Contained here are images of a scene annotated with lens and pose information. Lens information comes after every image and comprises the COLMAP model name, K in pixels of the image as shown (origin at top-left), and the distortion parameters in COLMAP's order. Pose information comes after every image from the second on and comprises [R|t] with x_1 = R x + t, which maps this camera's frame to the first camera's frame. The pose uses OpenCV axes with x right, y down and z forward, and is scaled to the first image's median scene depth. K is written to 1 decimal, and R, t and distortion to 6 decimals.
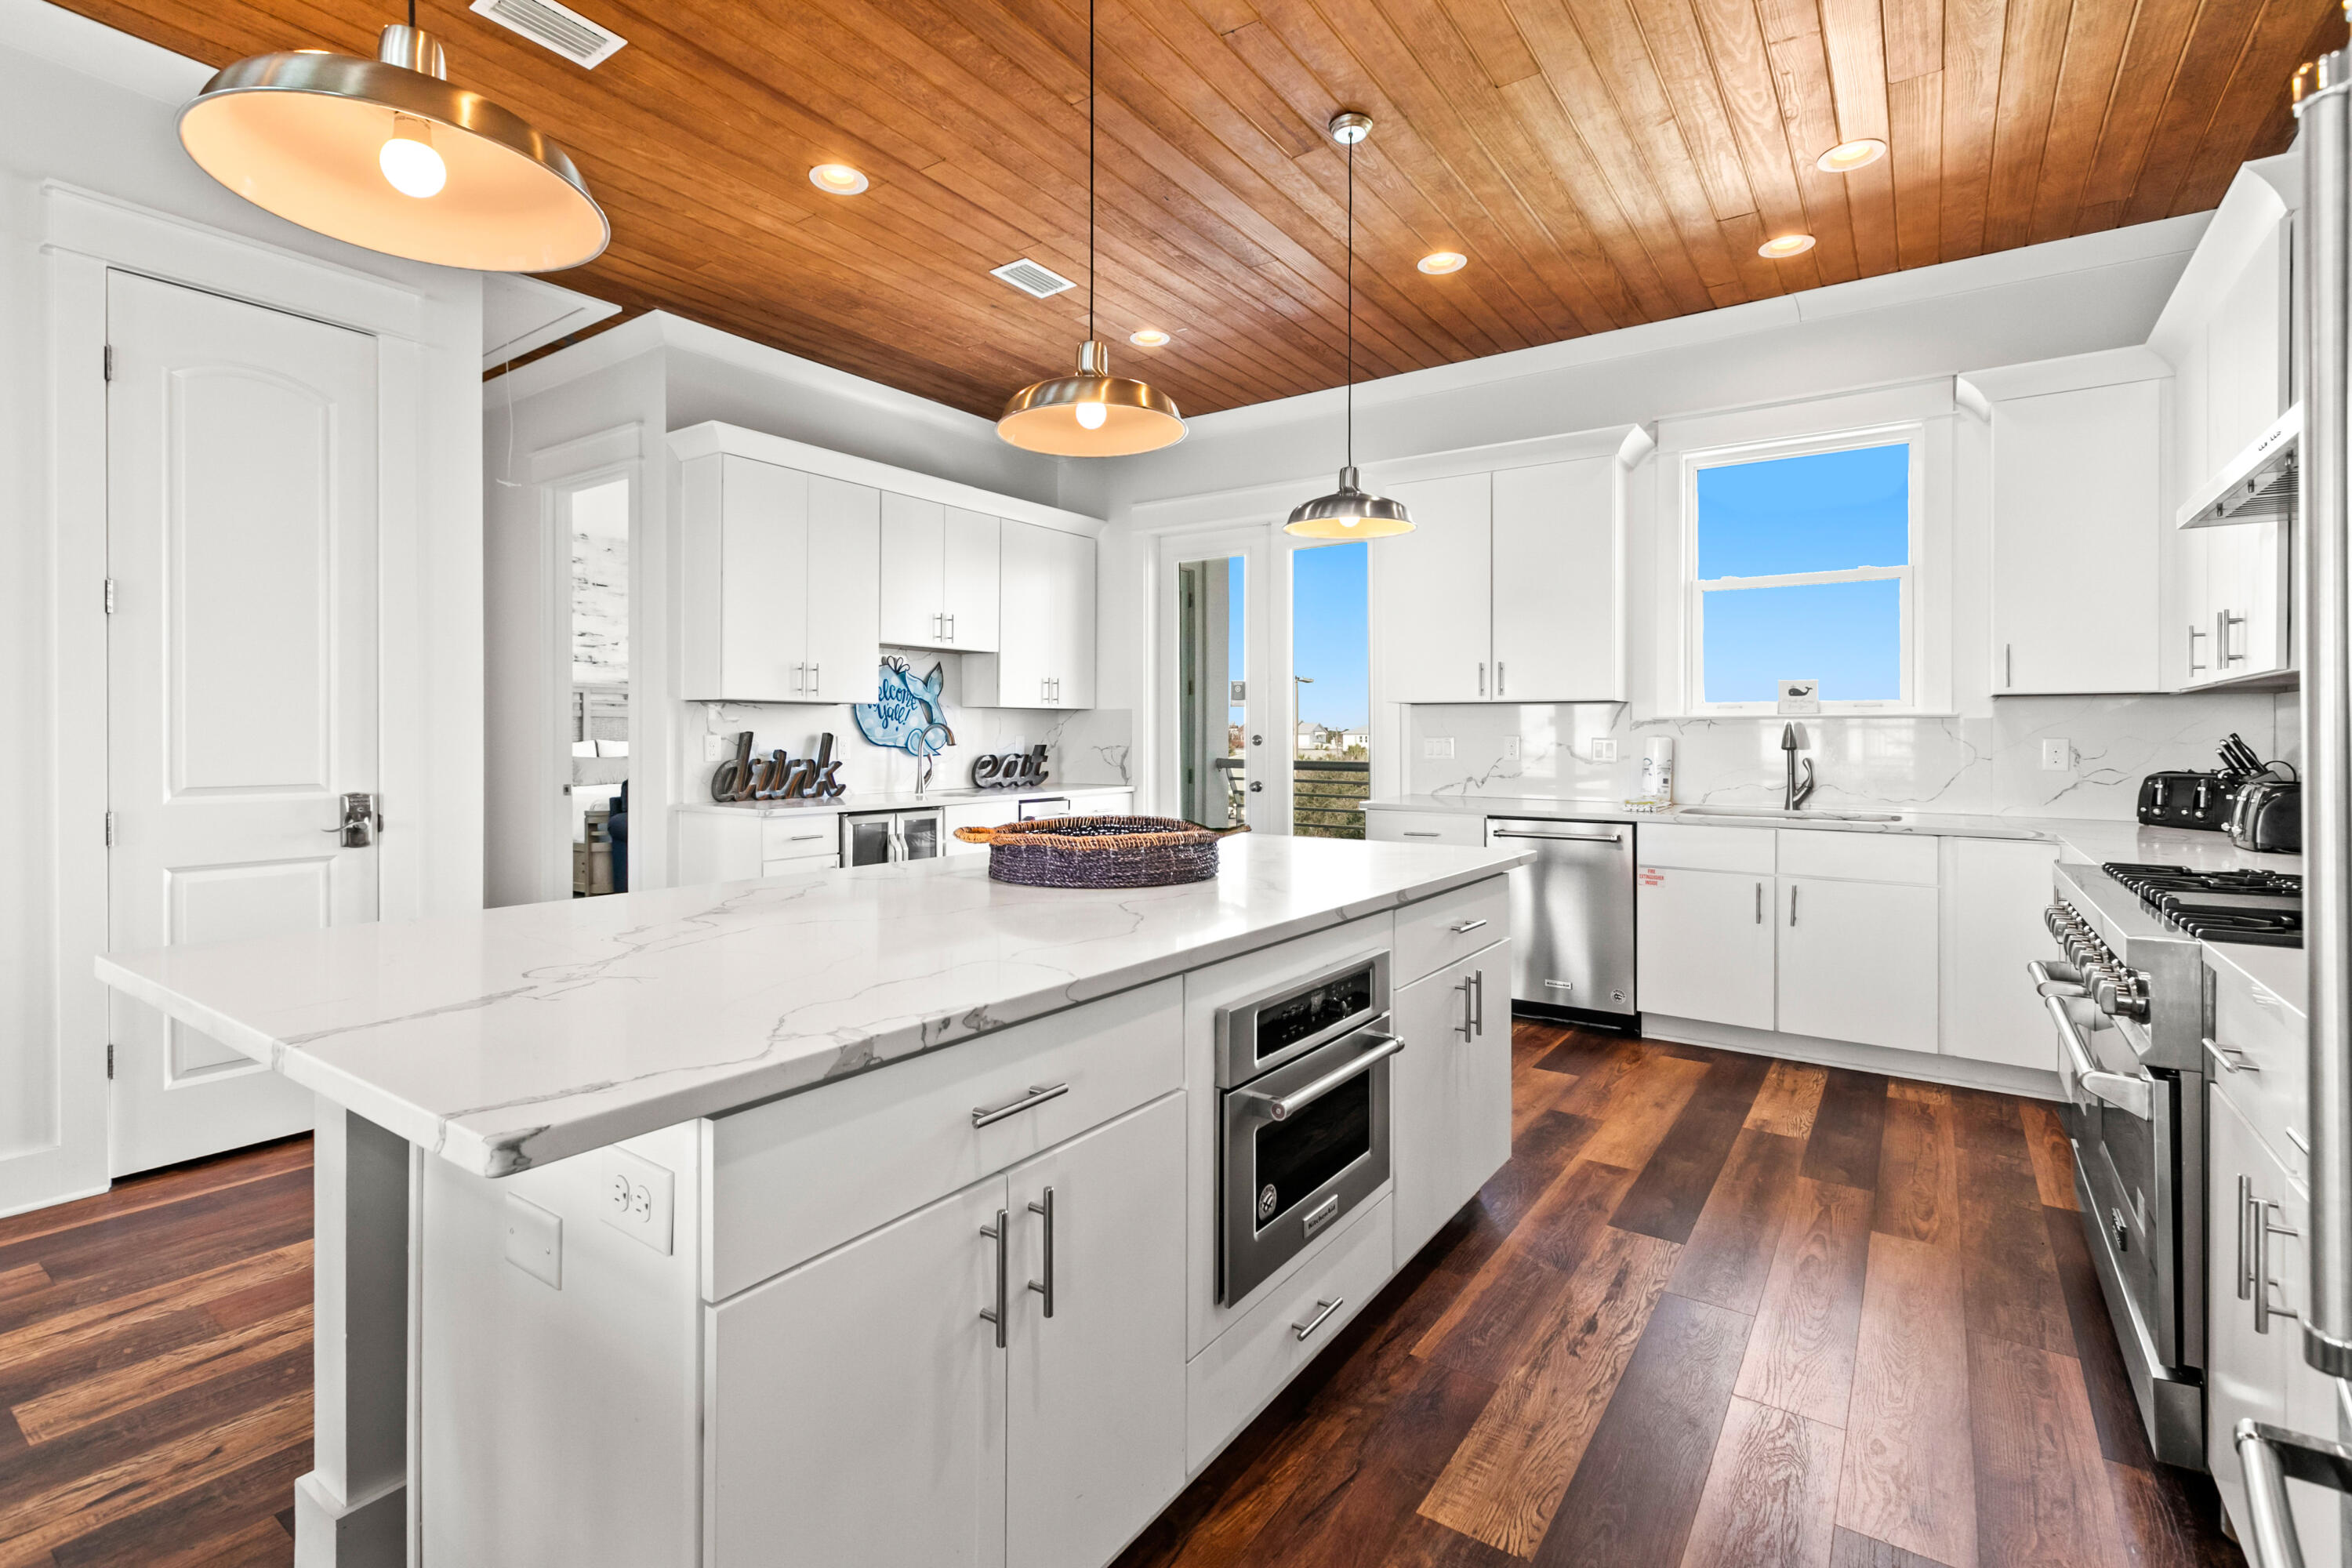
lens RADIAL K [[1070.5, 0, 1155.8], [0, 1070.5, 738.8], [0, 0, 1]] dist [-0.001766, -0.000268]
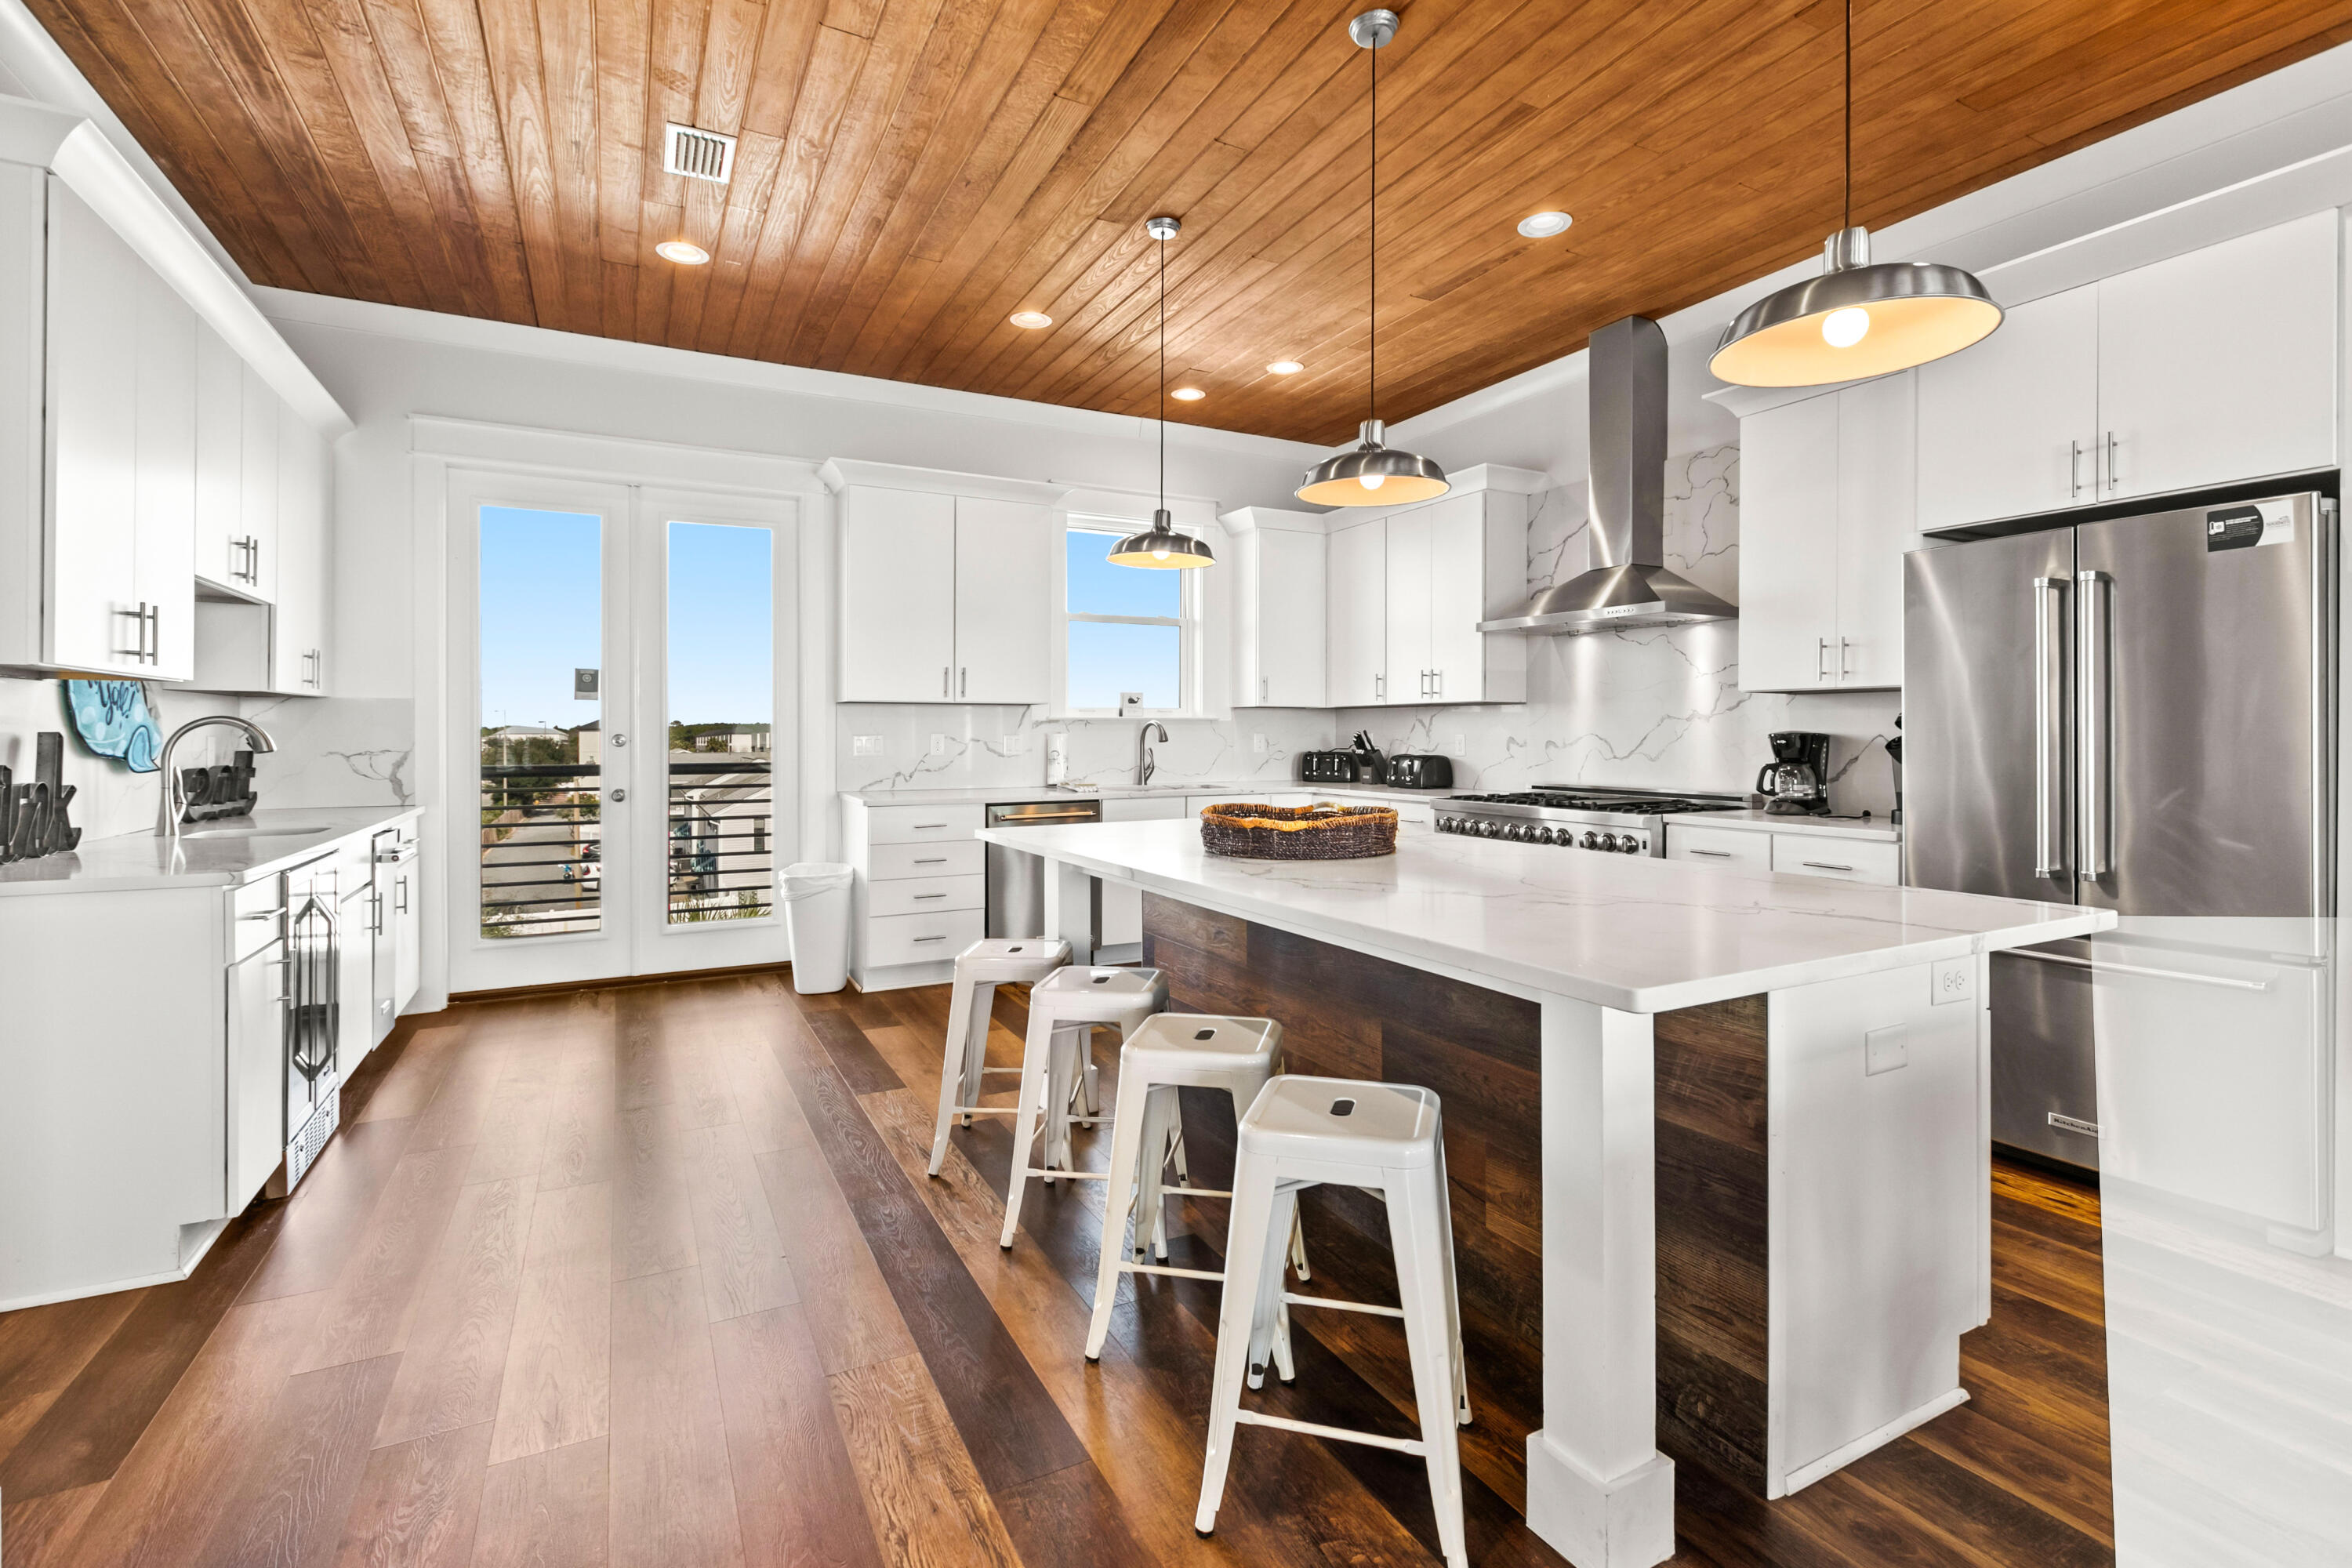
lens RADIAL K [[1070.5, 0, 1188.7], [0, 1070.5, 734.9], [0, 0, 1]] dist [-0.001766, -0.000268]
pose [[0.445887, -0.005006, 0.895075, -0.549491], [0.006288, 0.999977, 0.002460, -0.002336], [-0.895067, 0.004531, 0.445909, 0.272244]]
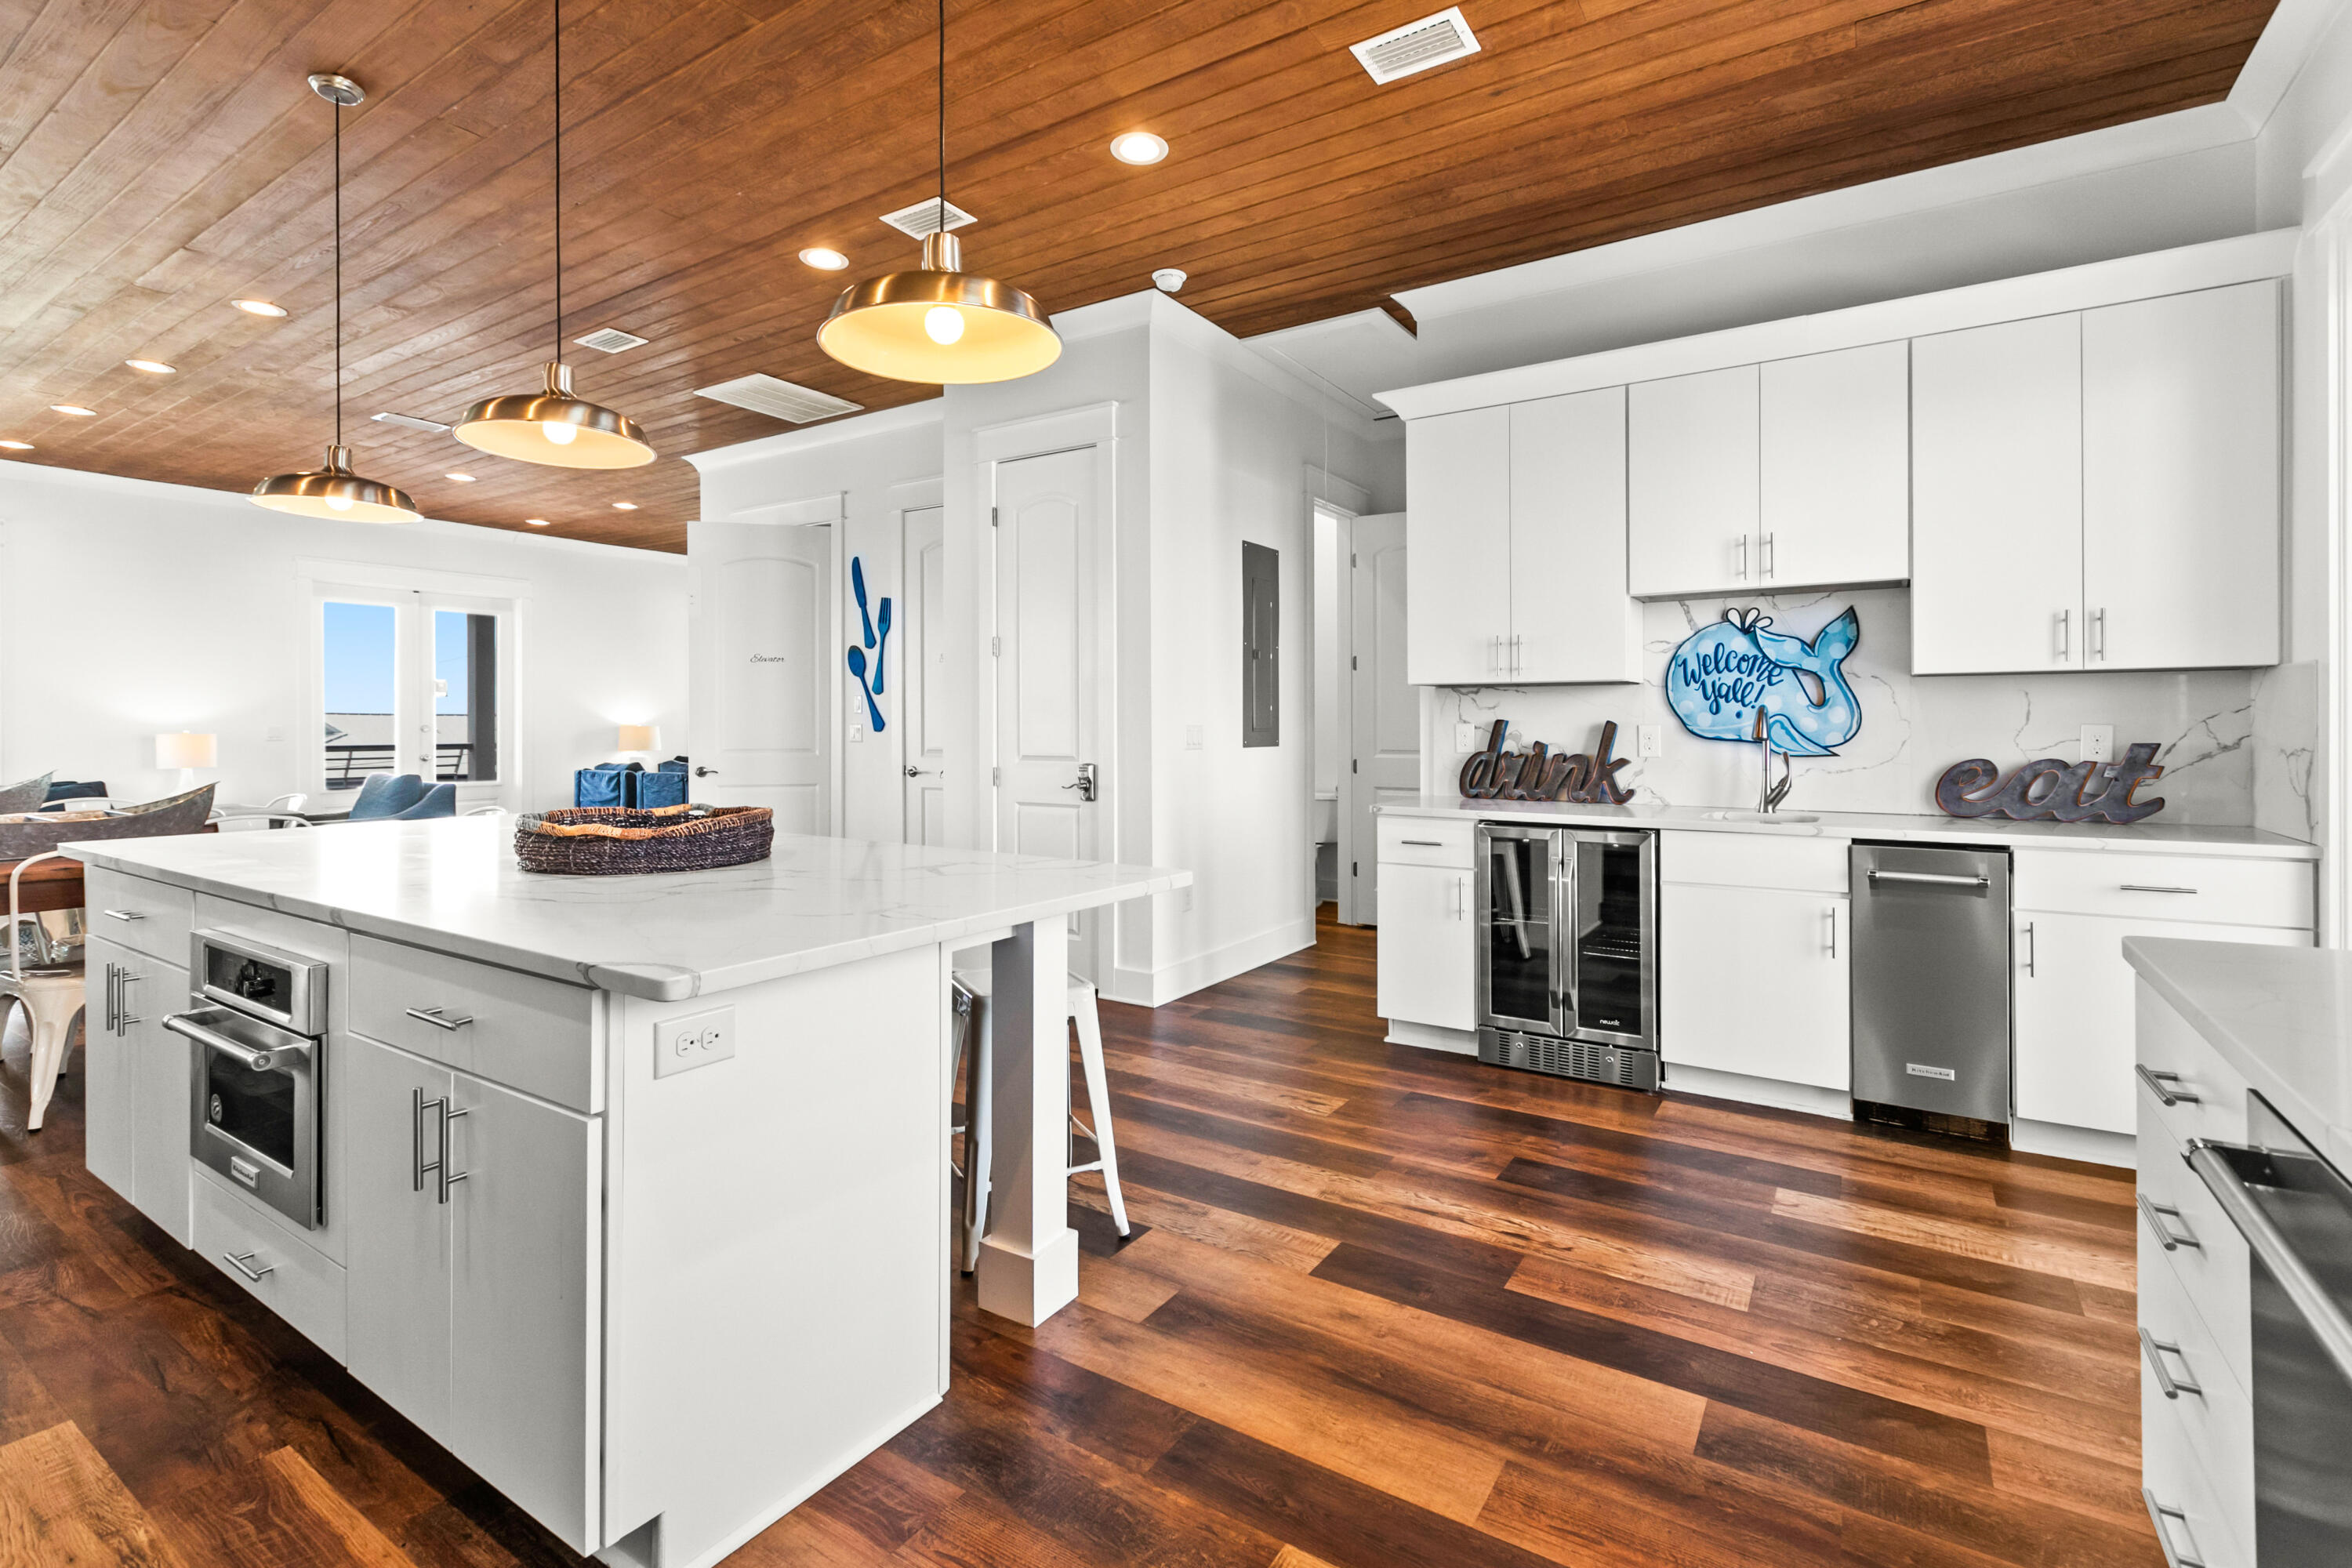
lens RADIAL K [[1070.5, 0, 1190.9], [0, 1070.5, 726.6], [0, 0, 1]] dist [-0.001766, -0.000268]
pose [[0.057766, -0.000272, -0.998330, 0.461419], [-0.003773, 0.999993, -0.000490, 0.000104], [0.998323, 0.003795, 0.057765, 0.681988]]
